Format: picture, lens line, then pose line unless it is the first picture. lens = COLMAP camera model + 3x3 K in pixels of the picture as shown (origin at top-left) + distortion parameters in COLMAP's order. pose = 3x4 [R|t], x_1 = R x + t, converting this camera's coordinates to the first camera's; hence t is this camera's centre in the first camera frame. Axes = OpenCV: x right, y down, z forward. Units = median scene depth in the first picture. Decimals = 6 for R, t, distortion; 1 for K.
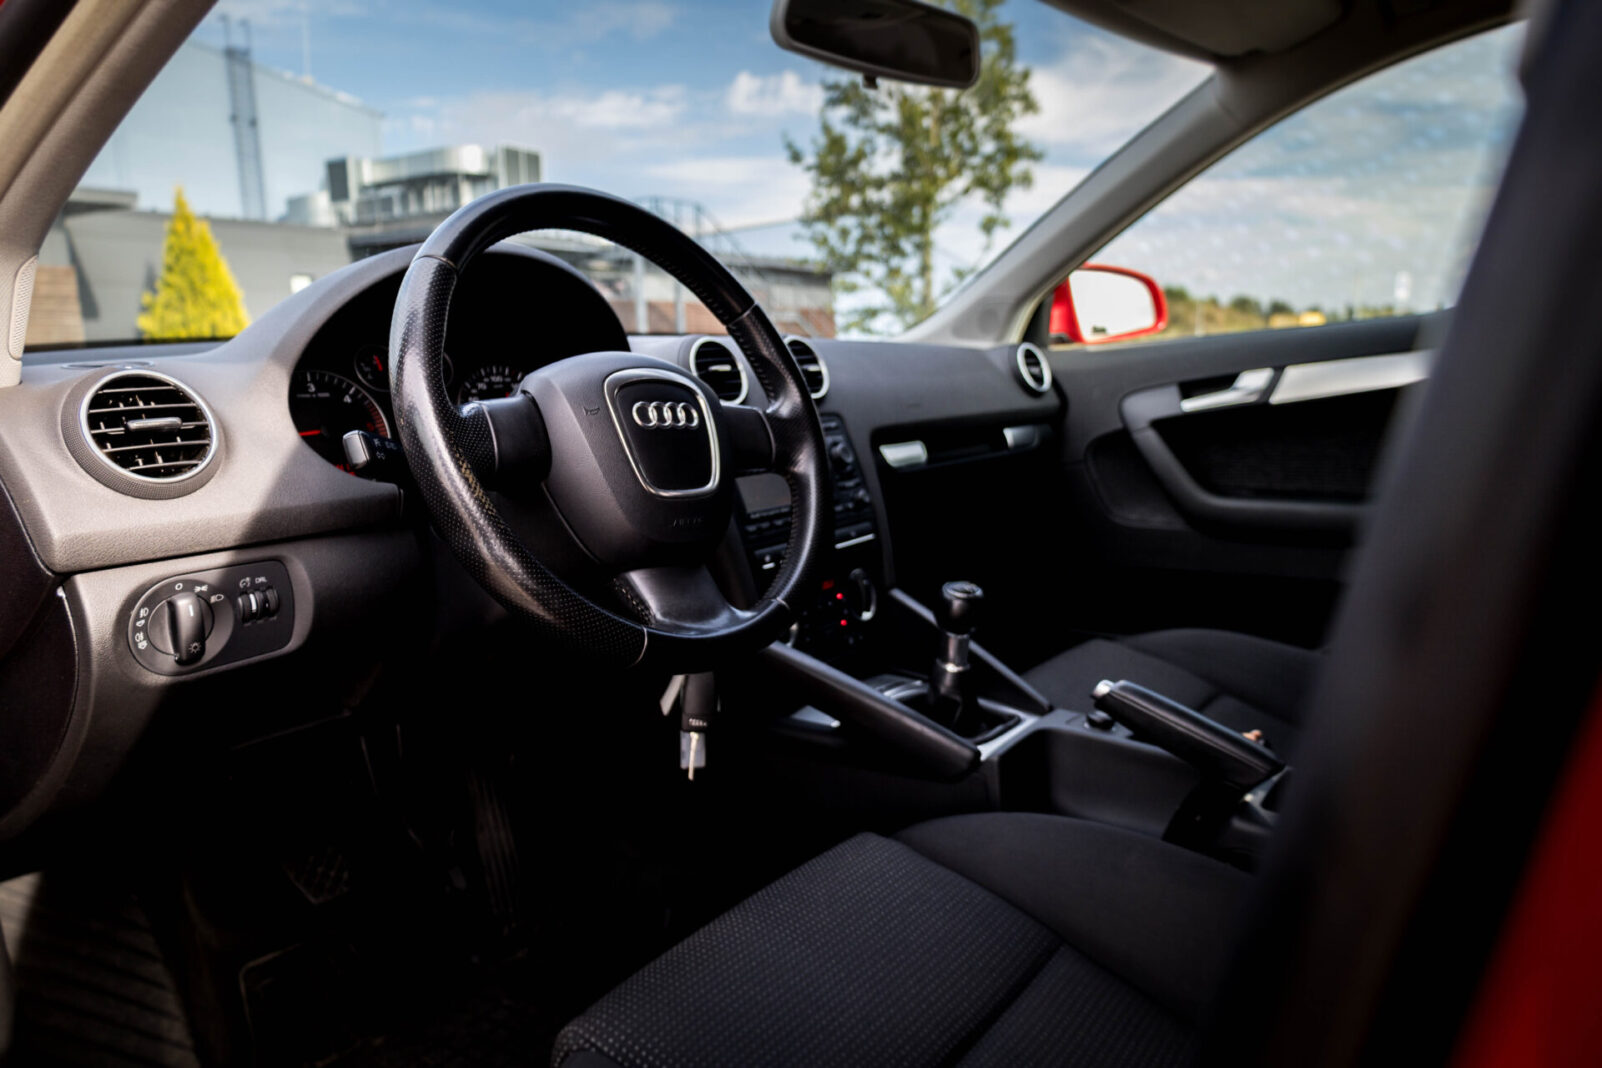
lens RADIAL K [[1060.7, 0, 811.5], [0, 1060.7, 541.2], [0, 0, 1]] dist [0.026714, 0.000316]
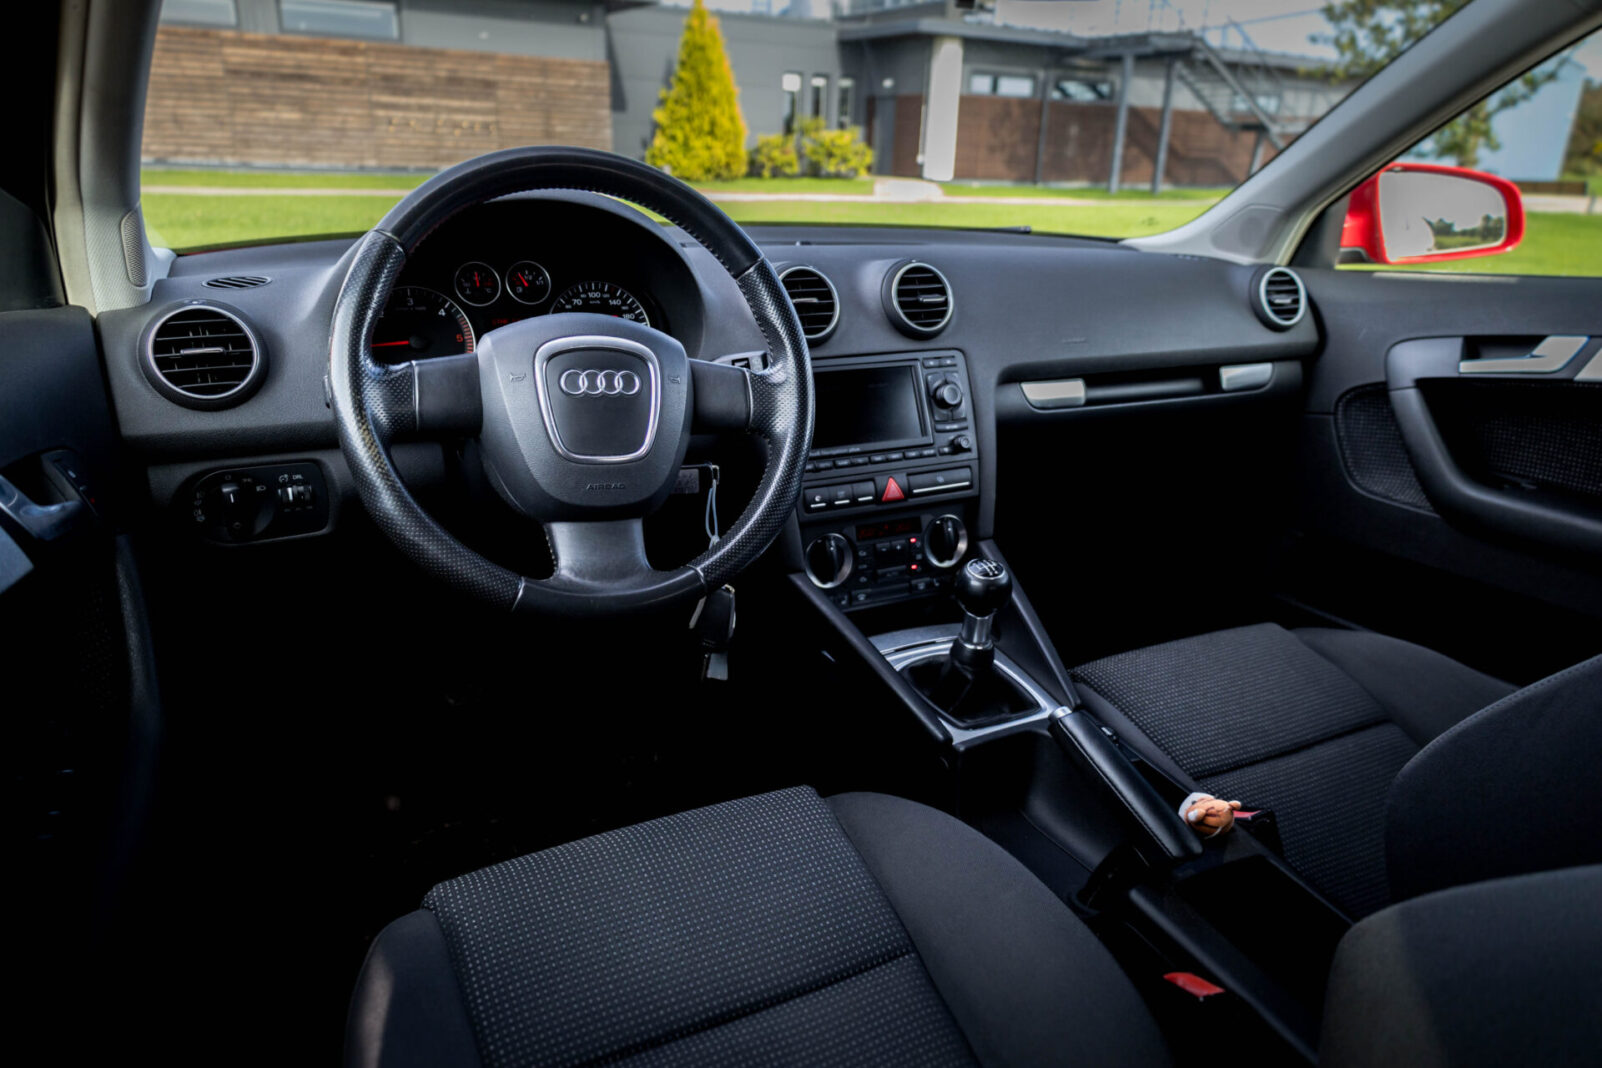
lens RADIAL K [[1060.7, 0, 807.8], [0, 1060.7, 549.5], [0, 0, 1]] dist [0.026714, 0.000316]
pose [[0.903938, 0.193861, -0.381200, 0.236074], [-0.122761, 0.971465, 0.202940, -0.096041], [0.409665, -0.136649, 0.901943, 0.052483]]
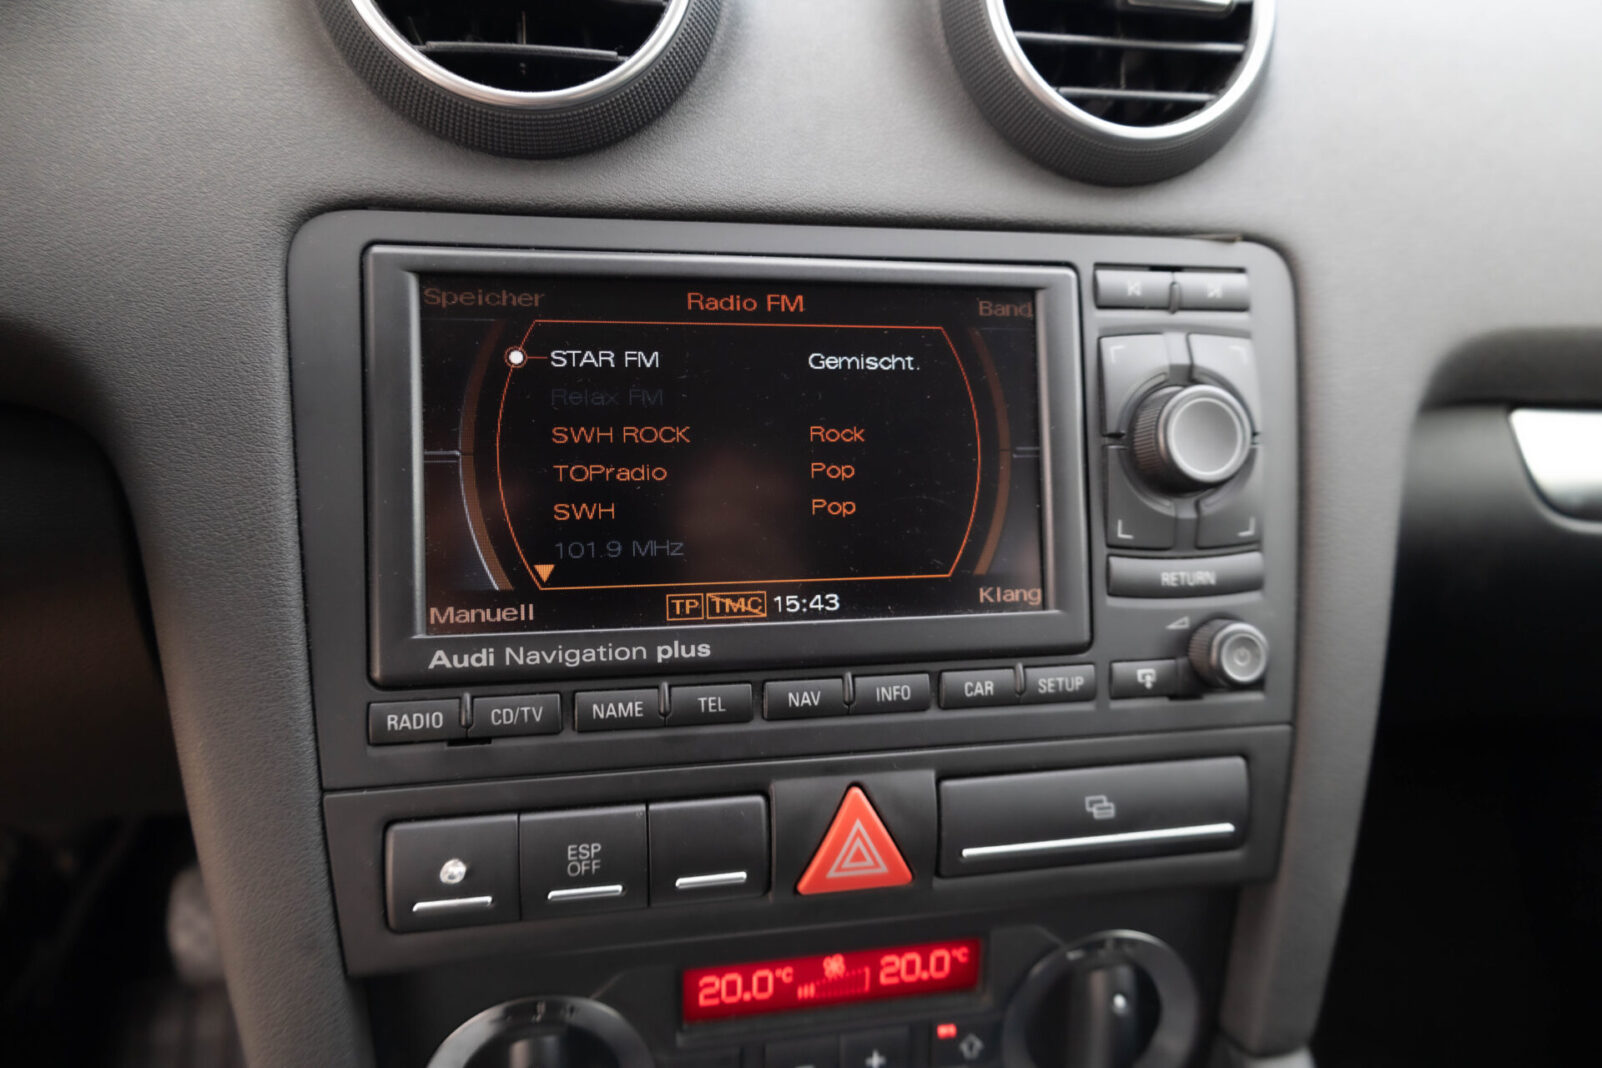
lens RADIAL K [[1060.7, 0, 801.0], [0, 1060.7, 517.0], [0, 0, 1]] dist [0.026714, 0.000316]
pose [[0.756722, 0.312444, -0.574239, 0.075469], [-0.197135, 0.946566, 0.255245, -0.080815], [0.623305, -0.079947, 0.777881, 0.605580]]
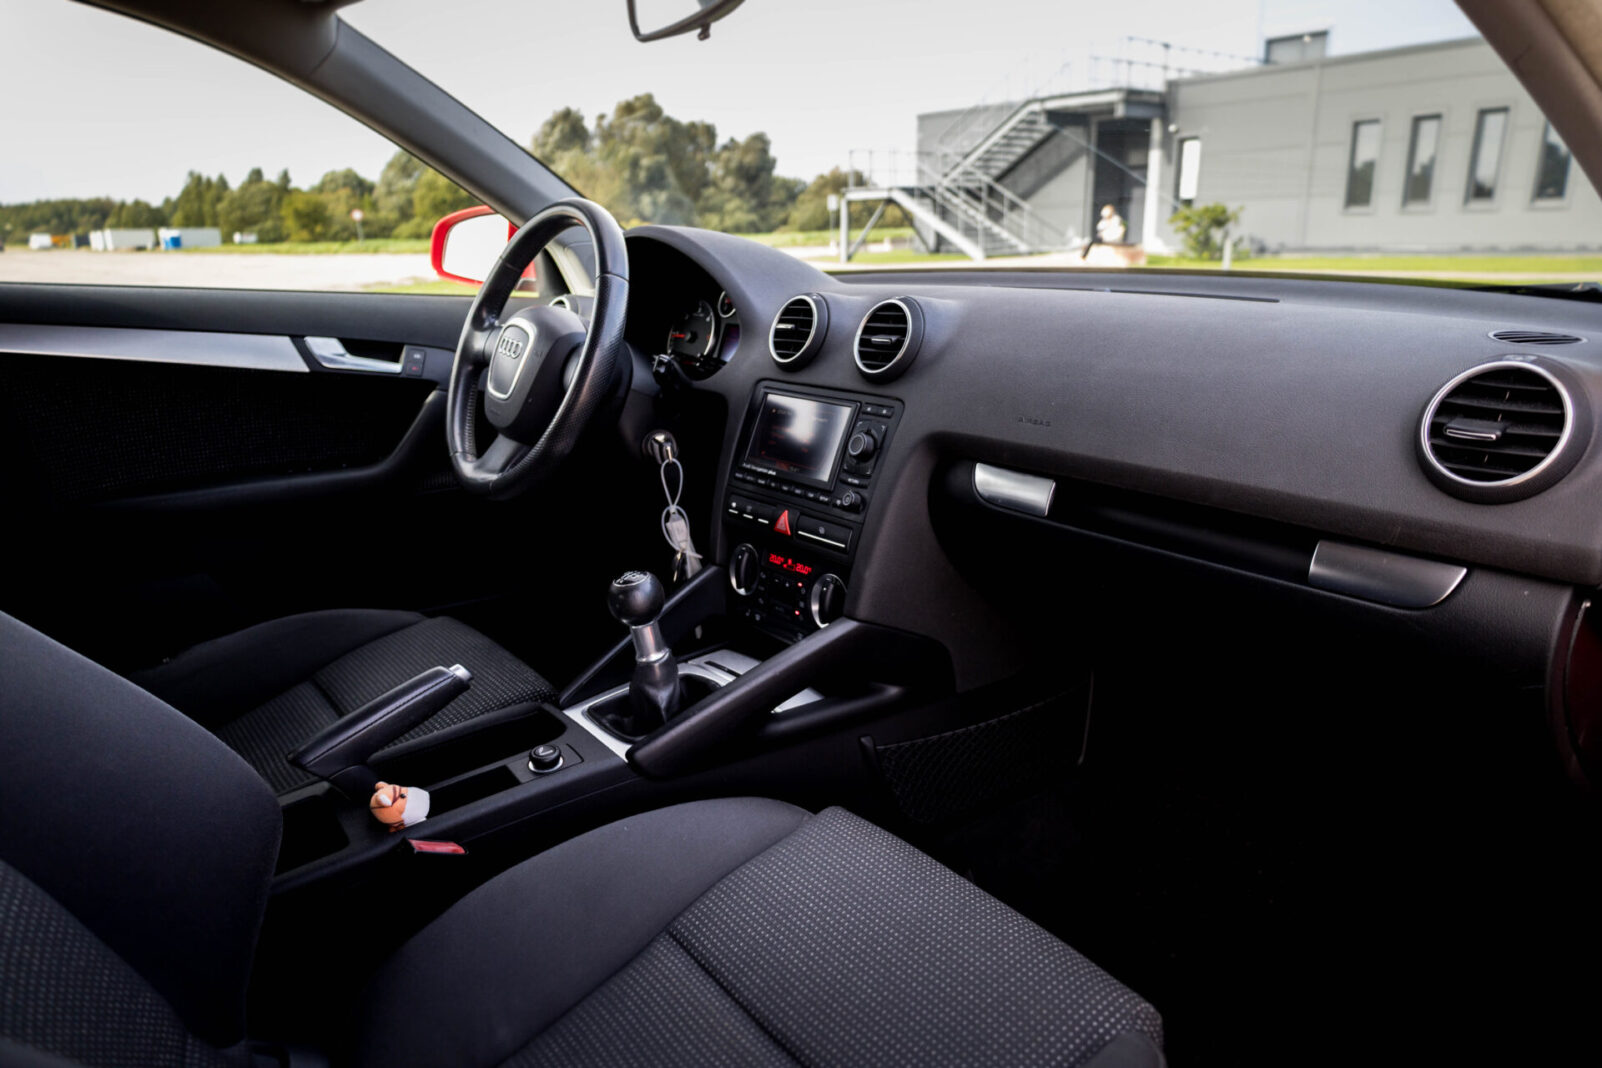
lens RADIAL K [[1060.7, 0, 813.2], [0, 1060.7, 530.8], [0, 0, 1]] dist [0.026714, 0.000316]
pose [[-0.244229, 0.286225, -0.926514, 0.652364], [-0.151541, 0.932443, 0.328003, -0.224318], [0.957804, 0.220512, -0.184354, 0.878727]]
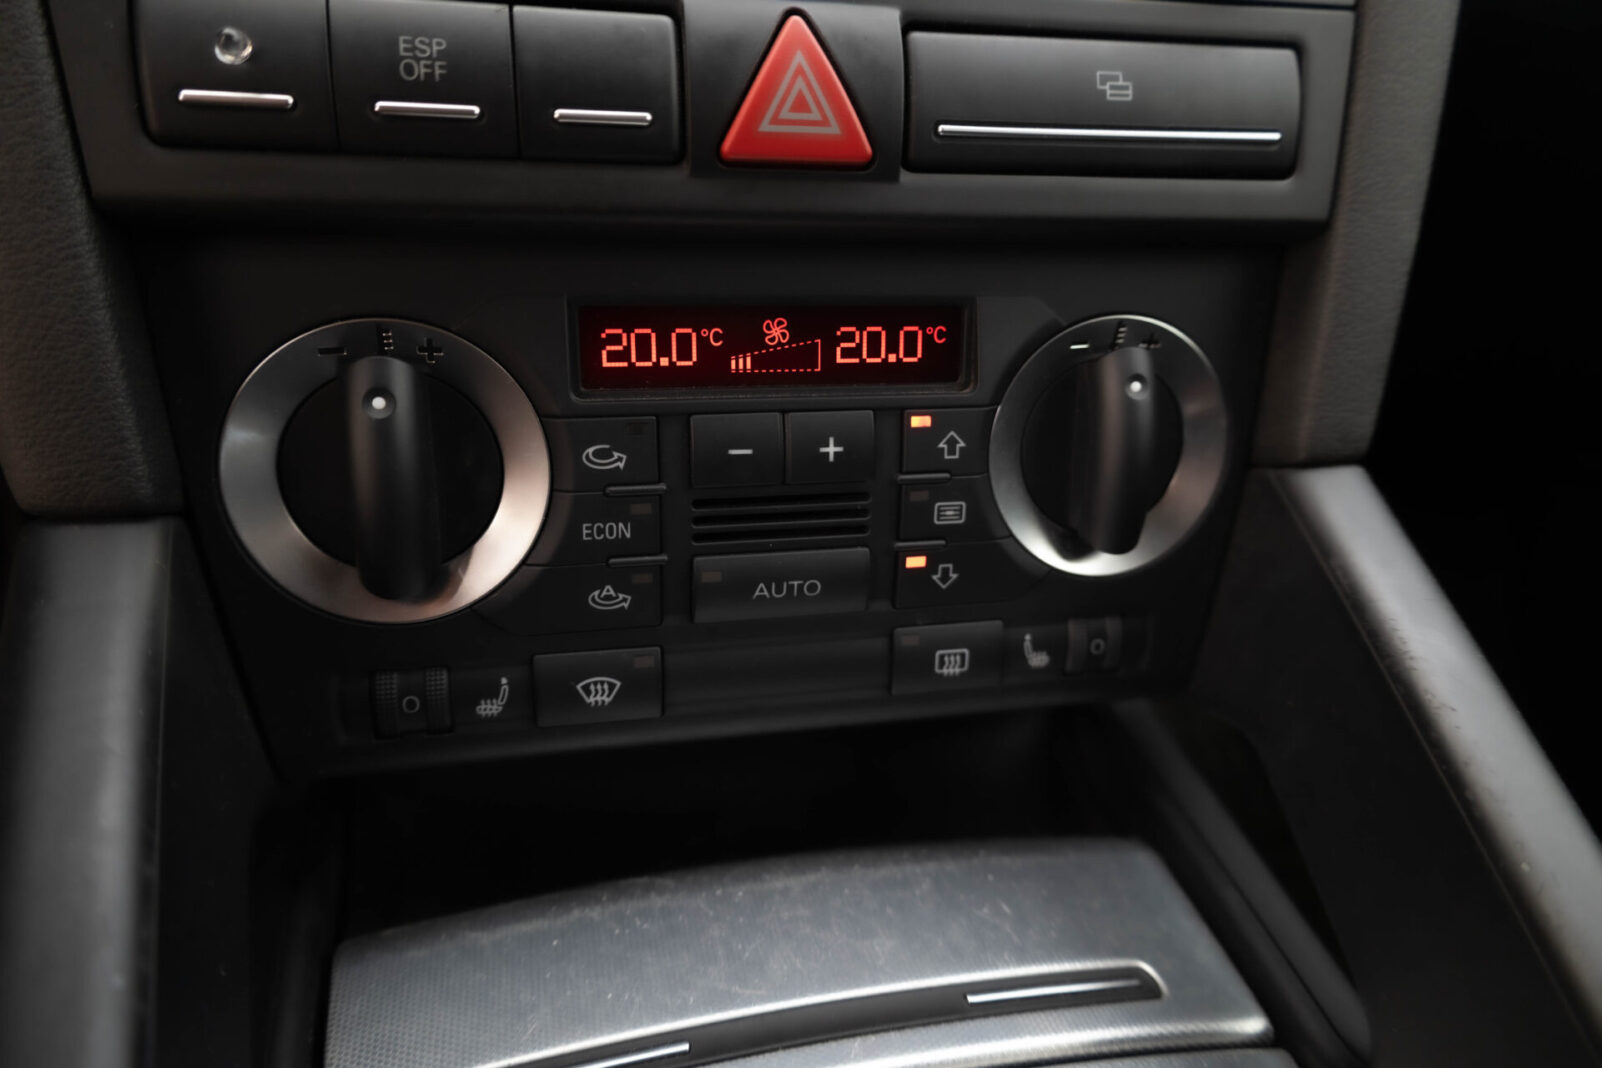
lens RADIAL K [[1060.7, 0, 800.7], [0, 1060.7, 516.6], [0, 0, 1]] dist [0.026714, 0.000316]
pose [[0.780238, 0.309862, -0.543336, 0.085884], [-0.184341, 0.944001, 0.273644, 0.015597], [0.597702, -0.113348, 0.793666, 0.629743]]
